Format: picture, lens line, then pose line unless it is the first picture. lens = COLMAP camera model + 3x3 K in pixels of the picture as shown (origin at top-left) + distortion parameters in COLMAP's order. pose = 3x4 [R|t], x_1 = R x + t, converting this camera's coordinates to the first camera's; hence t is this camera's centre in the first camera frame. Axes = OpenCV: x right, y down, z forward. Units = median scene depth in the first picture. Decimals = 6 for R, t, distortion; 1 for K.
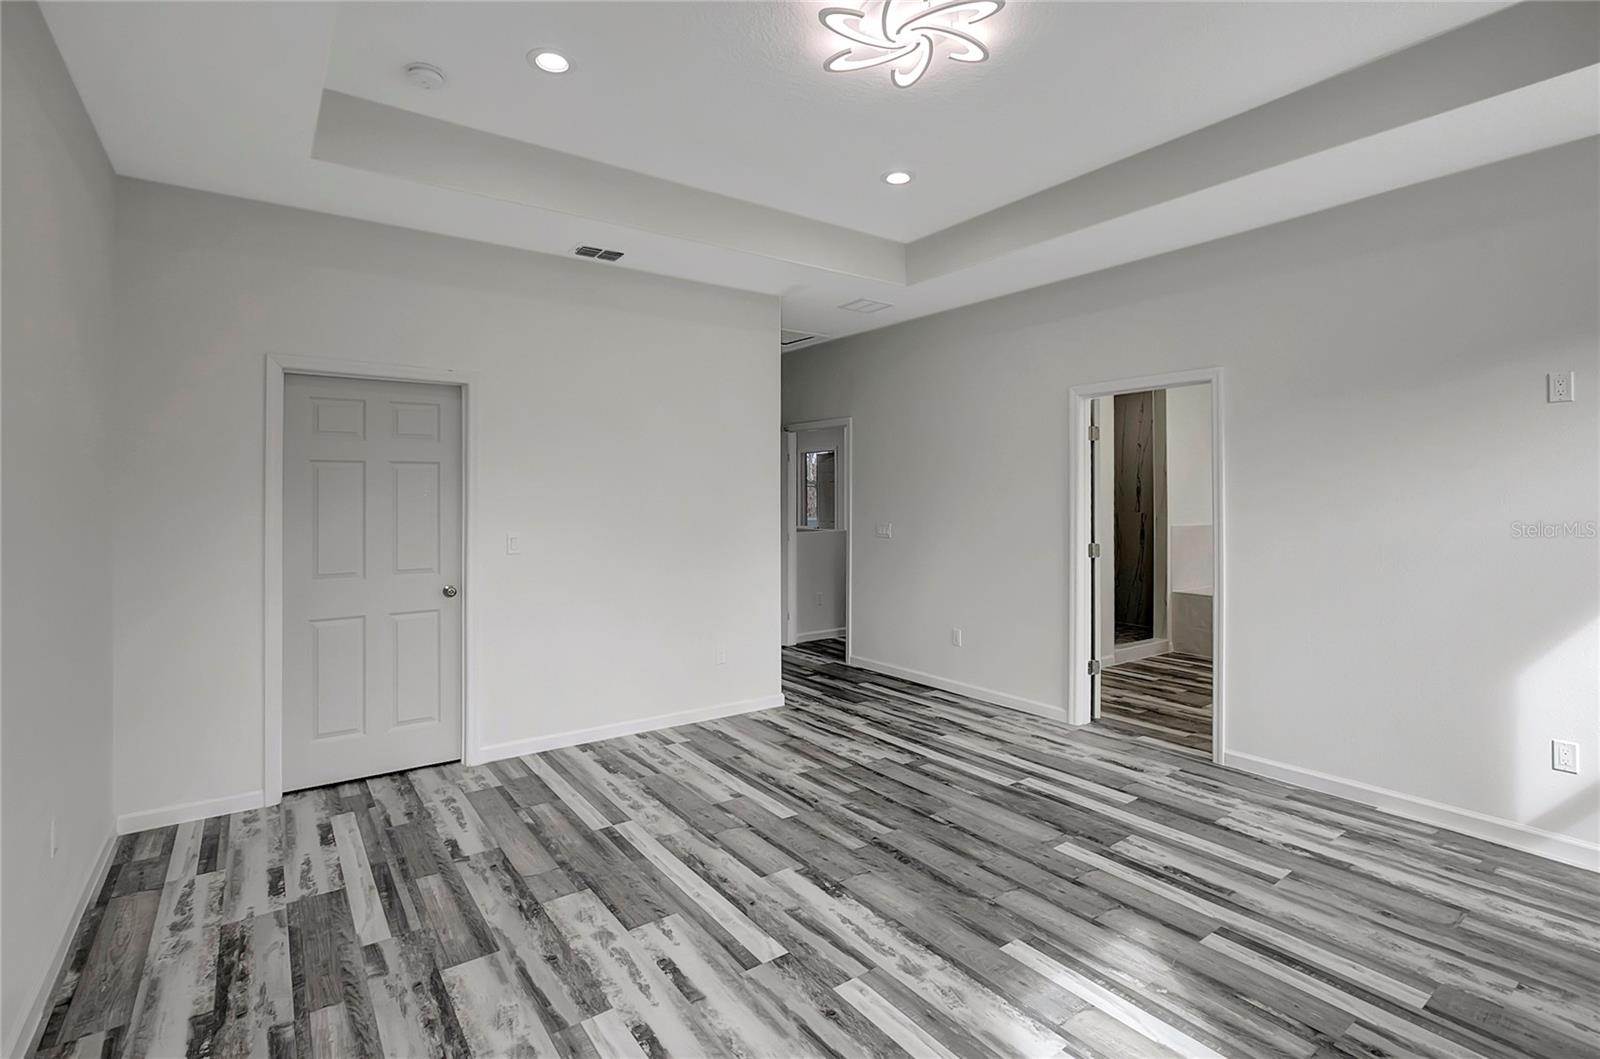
lens RADIAL K [[739.6, 0, 804.4], [0, 739.6, 512.2], [0, 0, 1]] dist [-0.023939, 0.015592]
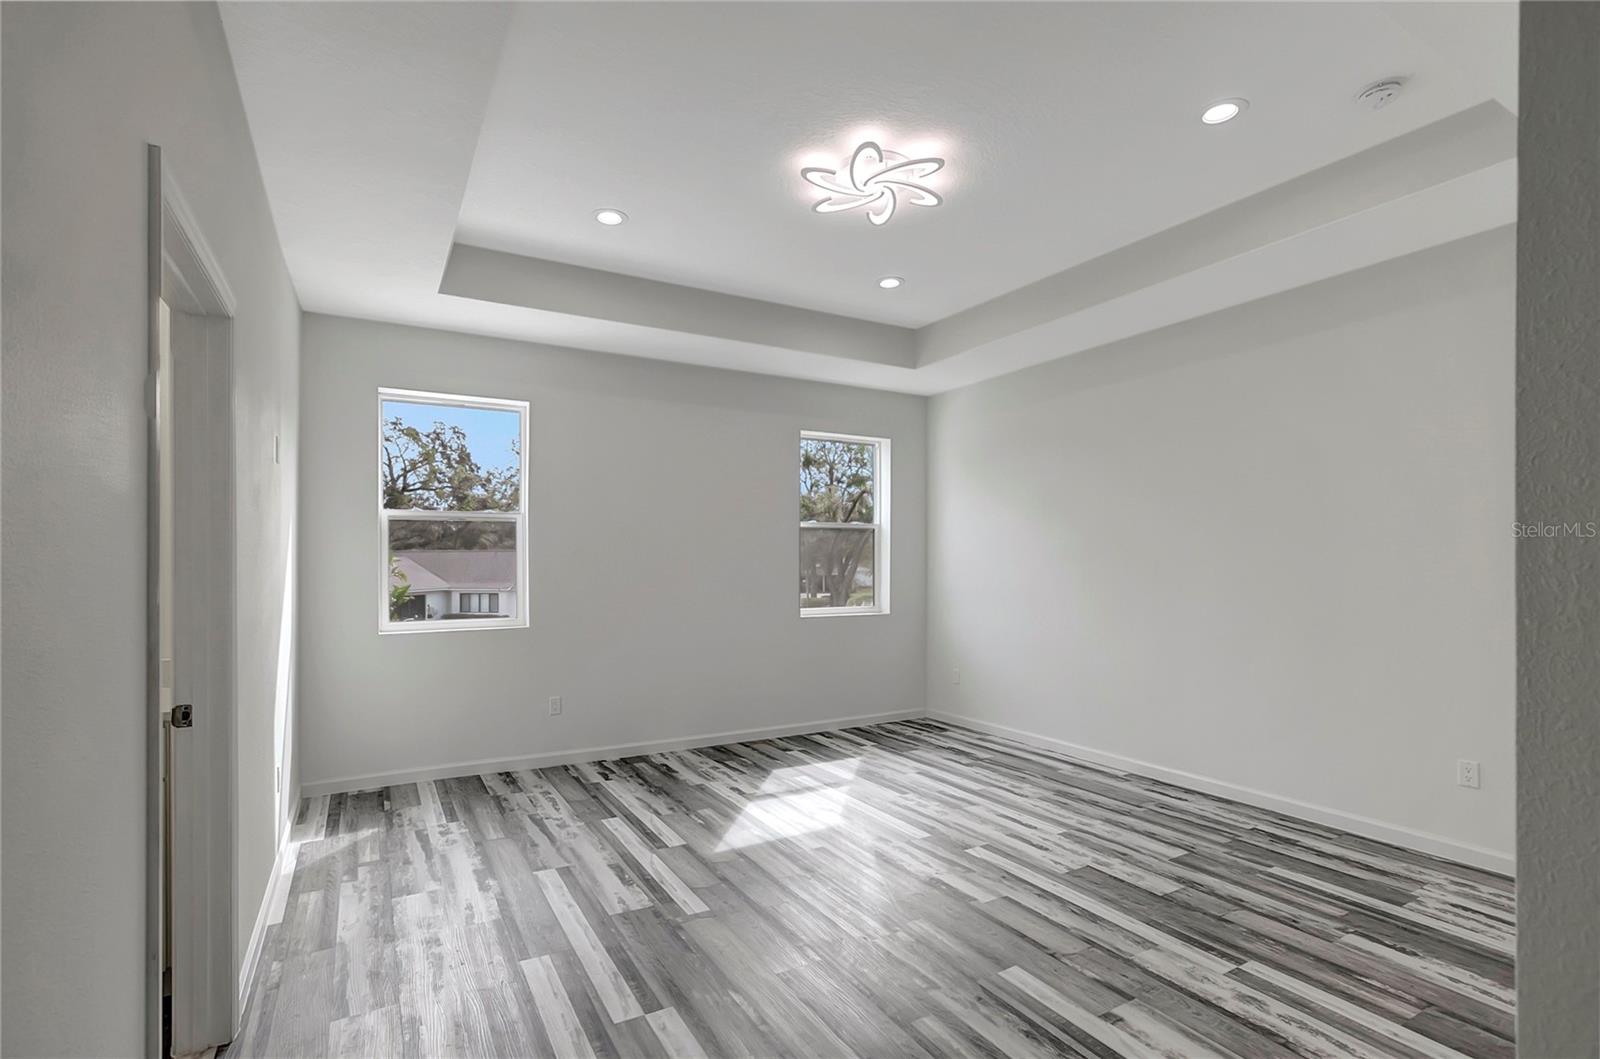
lens RADIAL K [[726.4, 0, 793.8], [0, 726.4, 543.5], [0, 0, 1]] dist [-0.025515, 0.014339]
pose [[-0.995044, 0.005114, 0.099308, 0.146826], [0.004877, 0.999985, -0.002628, -0.019993], [-0.099319, -0.002130, -0.995053, 2.118852]]
